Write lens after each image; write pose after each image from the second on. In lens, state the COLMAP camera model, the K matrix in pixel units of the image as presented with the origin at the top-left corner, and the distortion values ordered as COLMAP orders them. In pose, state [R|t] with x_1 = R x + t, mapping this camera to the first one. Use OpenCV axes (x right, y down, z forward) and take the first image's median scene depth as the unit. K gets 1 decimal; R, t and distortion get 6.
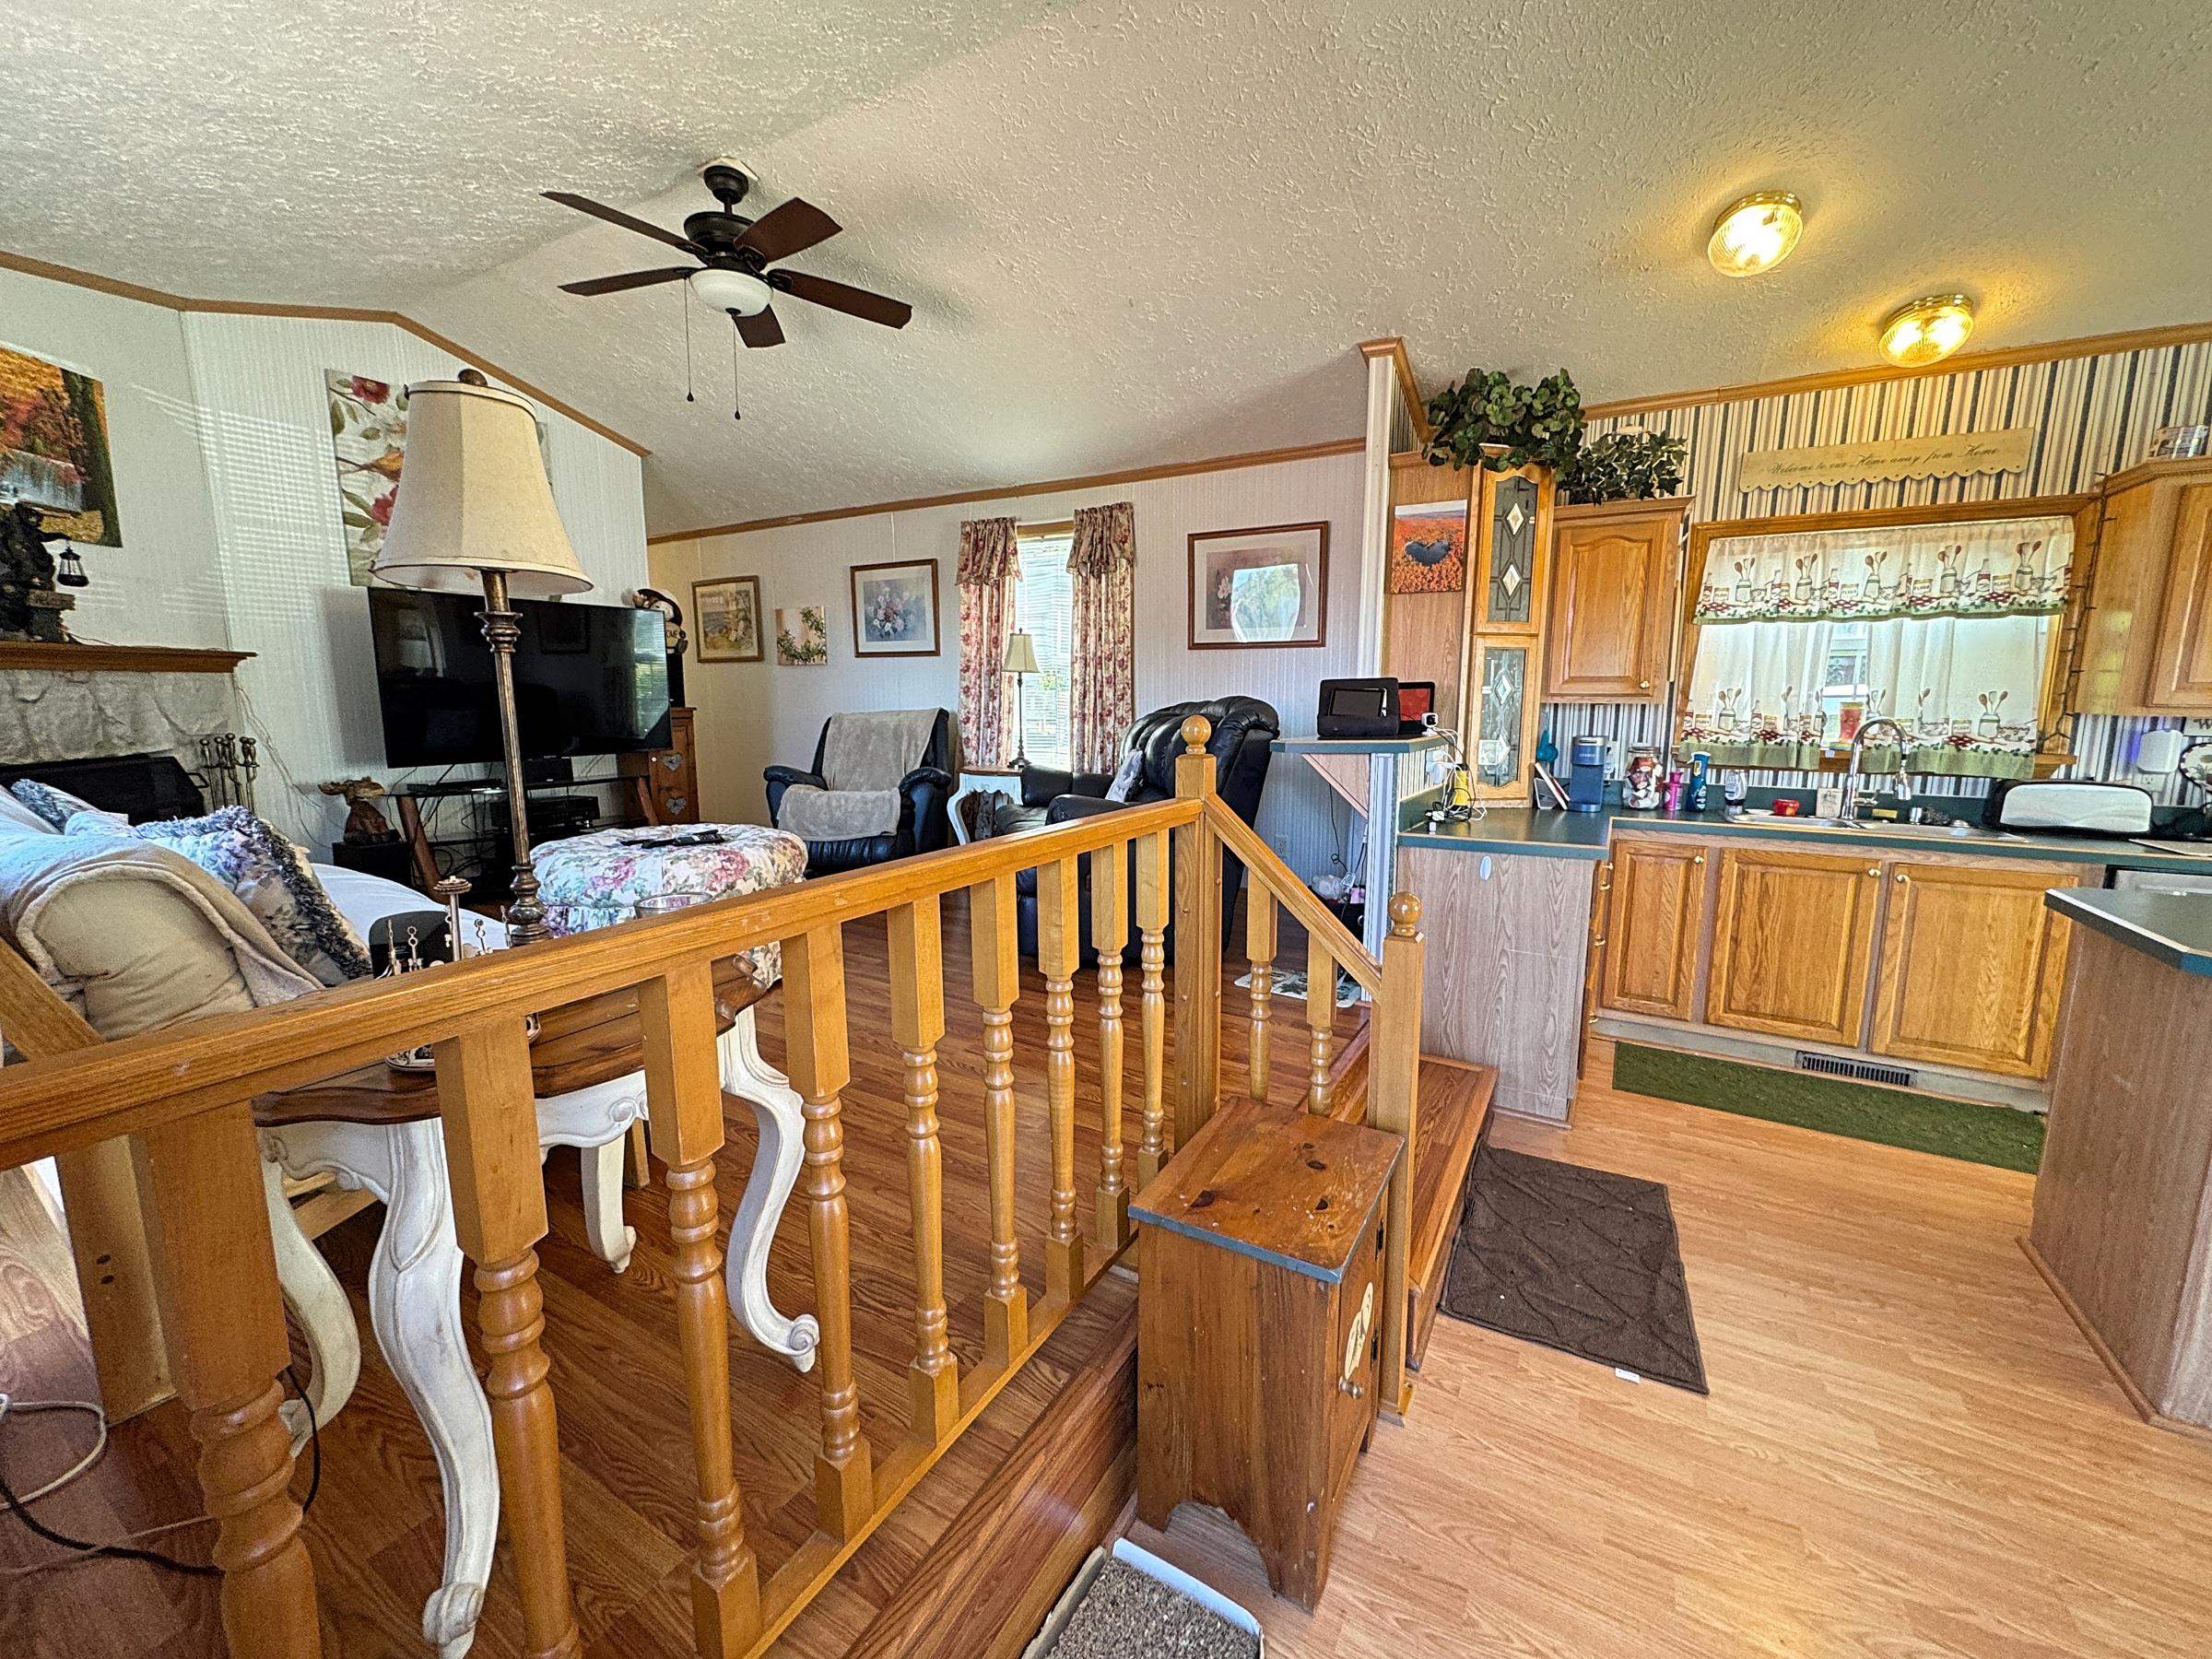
lens RADIAL K [[889.1, 0, 1124.7], [0, 889.1, 822.2], [0, 0, 1]] dist [-0.004387, 0.001999]
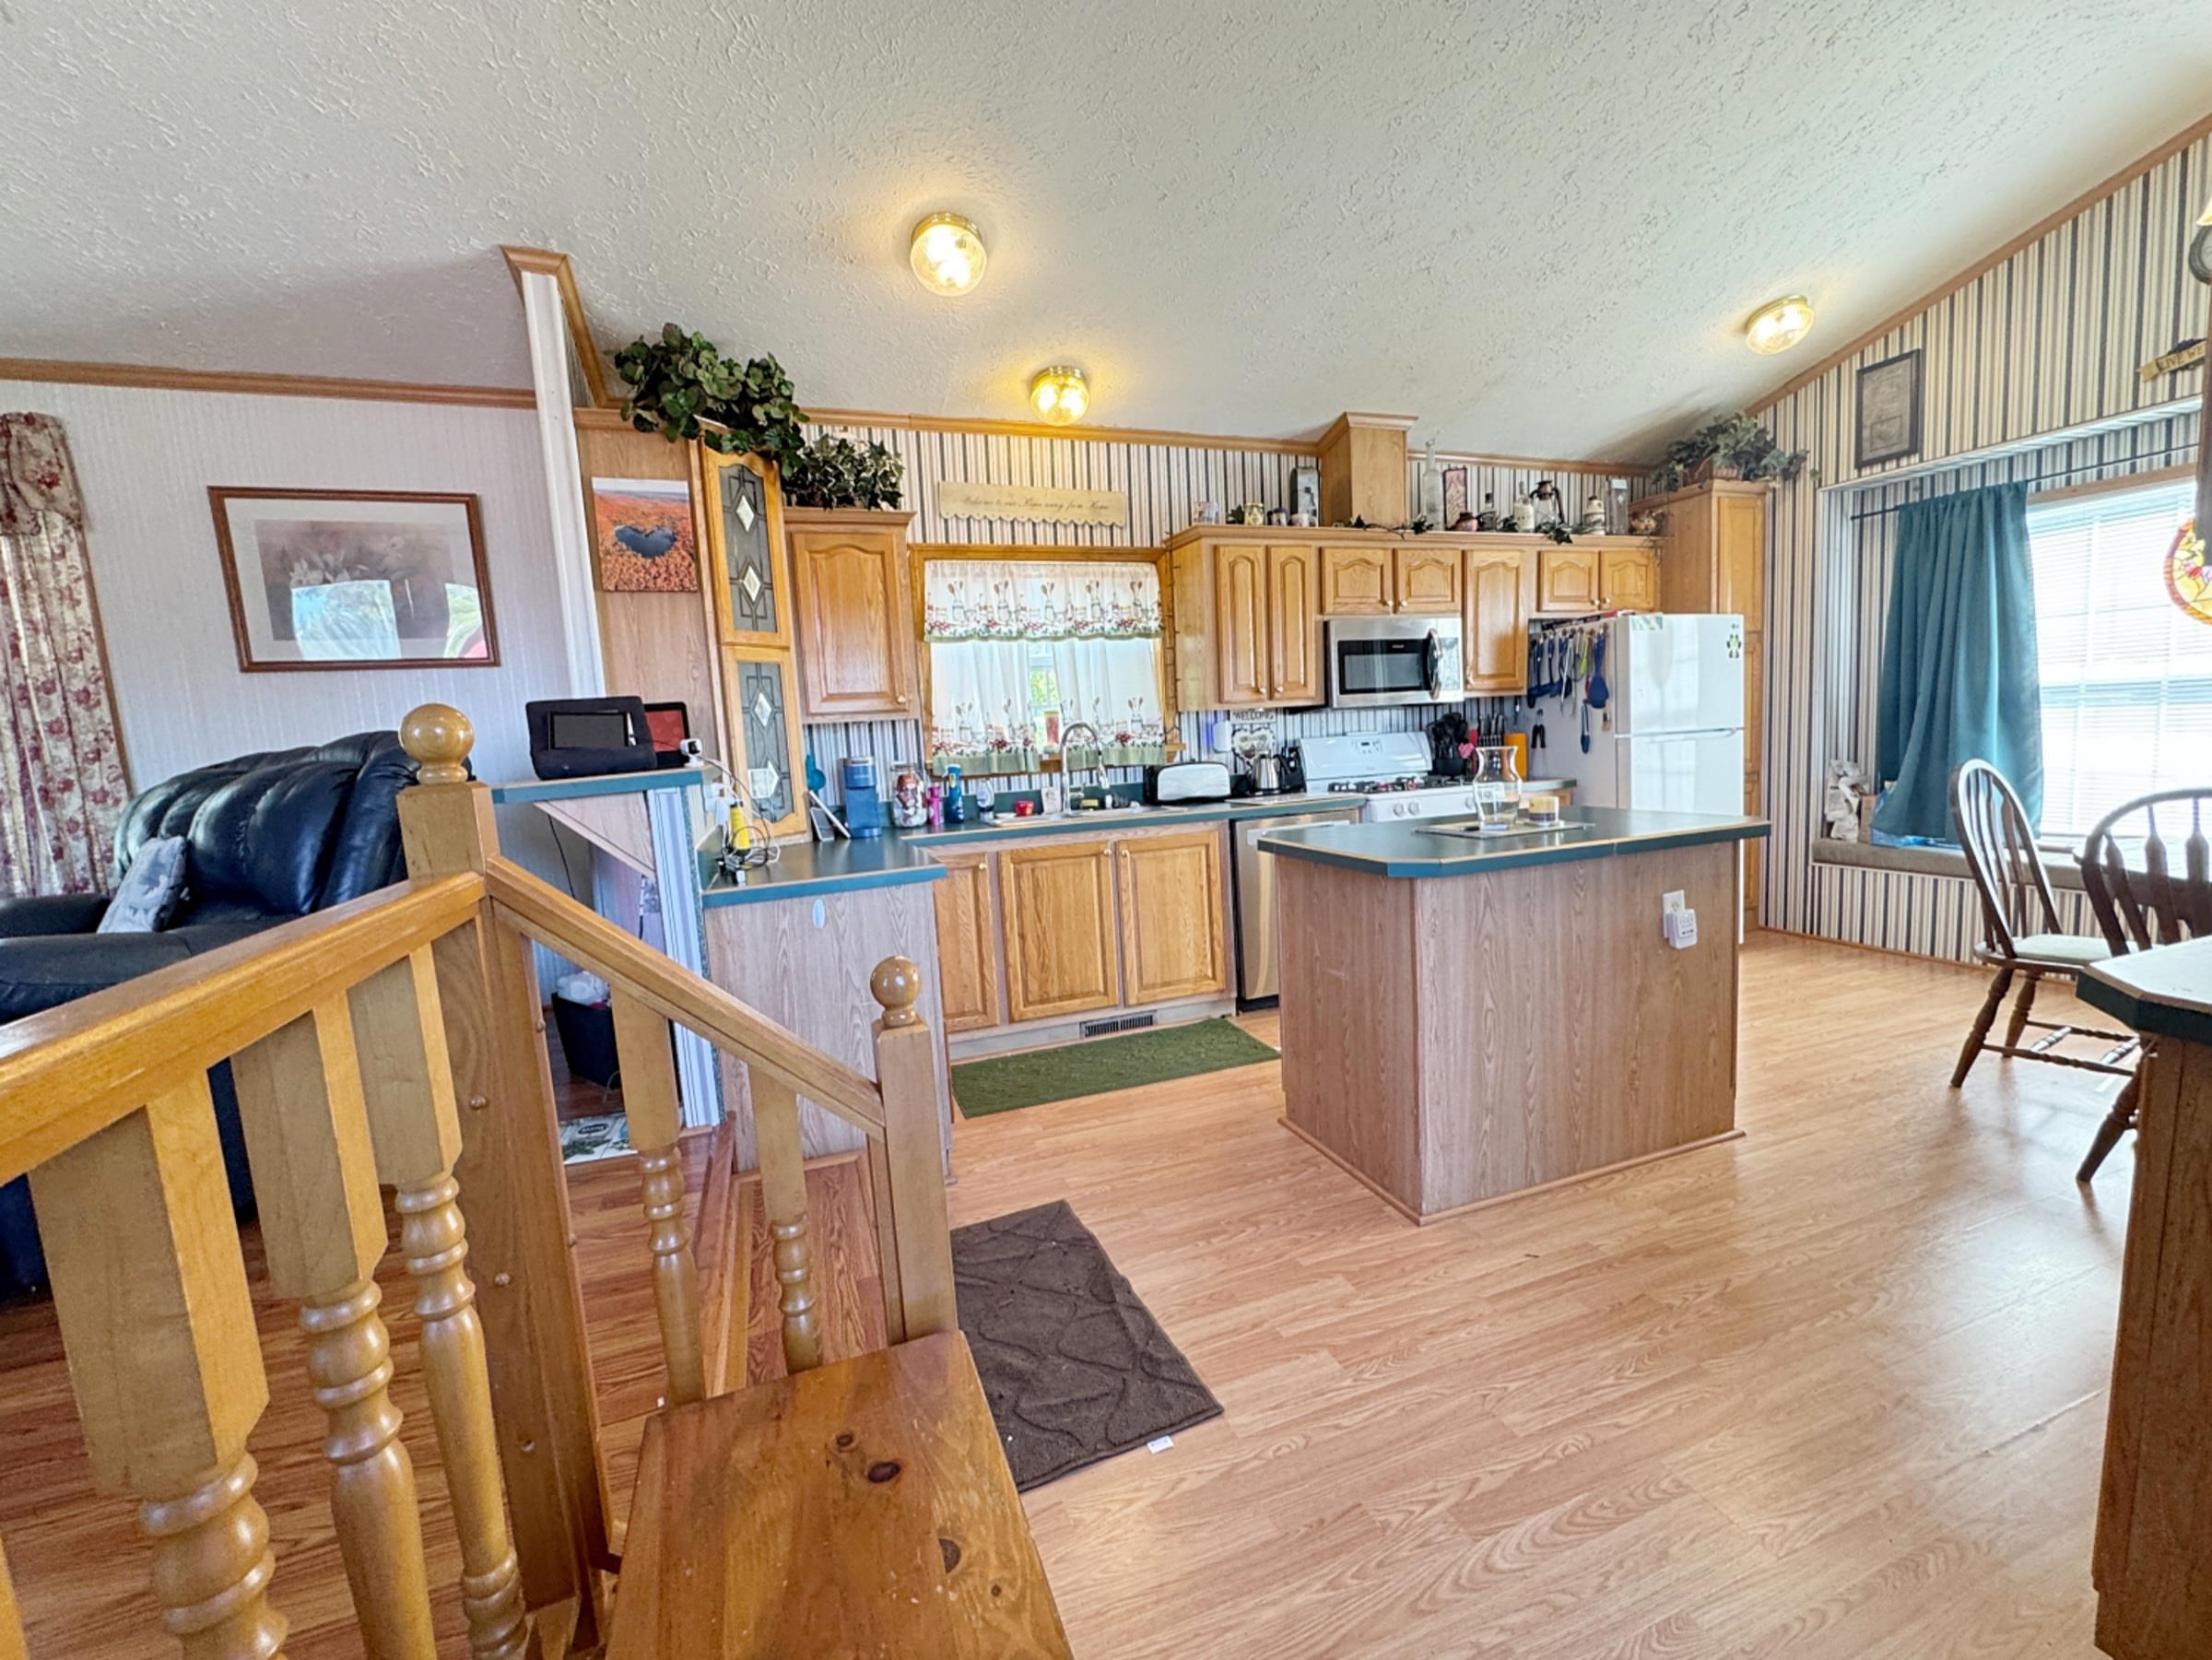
lens RADIAL K [[889.2, 0, 1088.3], [0, 889.2, 826.3], [0, 0, 1]] dist [-0.004387, 0.001999]
pose [[0.648701, -0.123720, 0.750919, -0.032354], [0.166149, 0.985919, 0.018906, -0.001878], [-0.742685, 0.112500, 0.660123, 0.225407]]
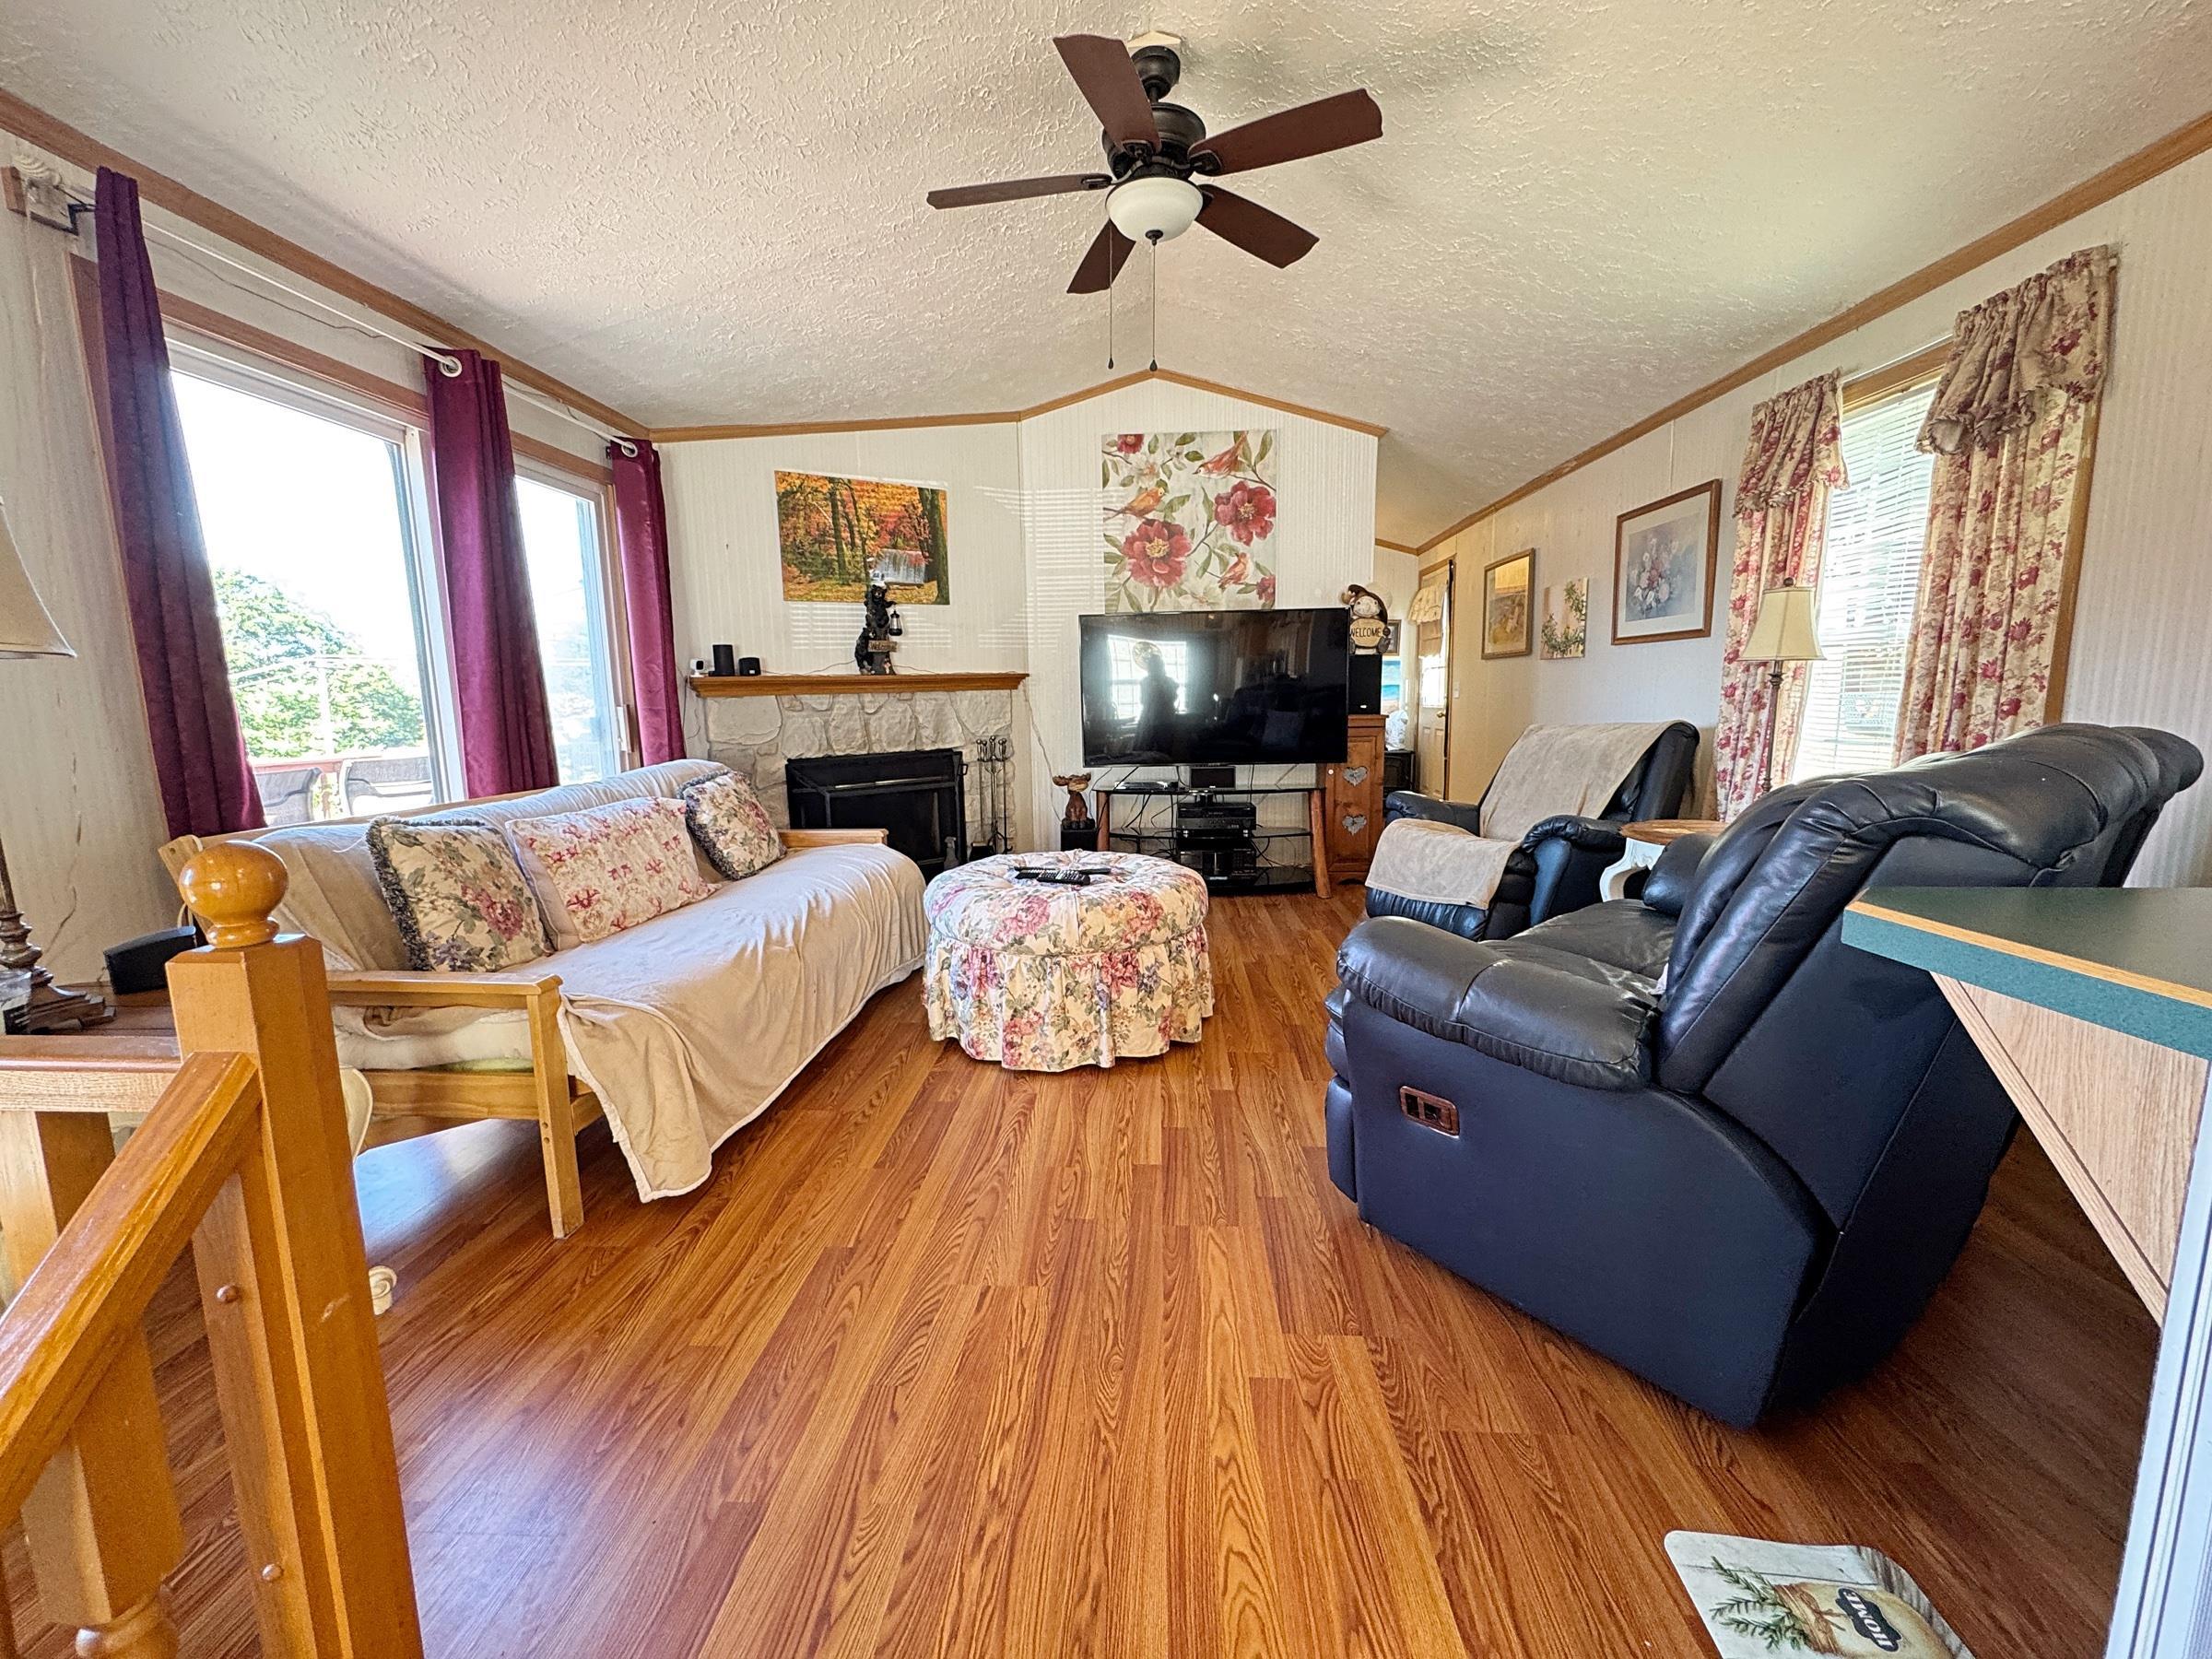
lens RADIAL K [[889.1, 0, 1117.6], [0, 889.1, 819.6], [0, 0, 1]] dist [-0.004387, 0.001999]
pose [[0.442831, 0.118565, -0.888731, 0.283691], [-0.111168, 0.990830, 0.076793, -0.099067], [0.889687, 0.064792, 0.451951, 0.574735]]
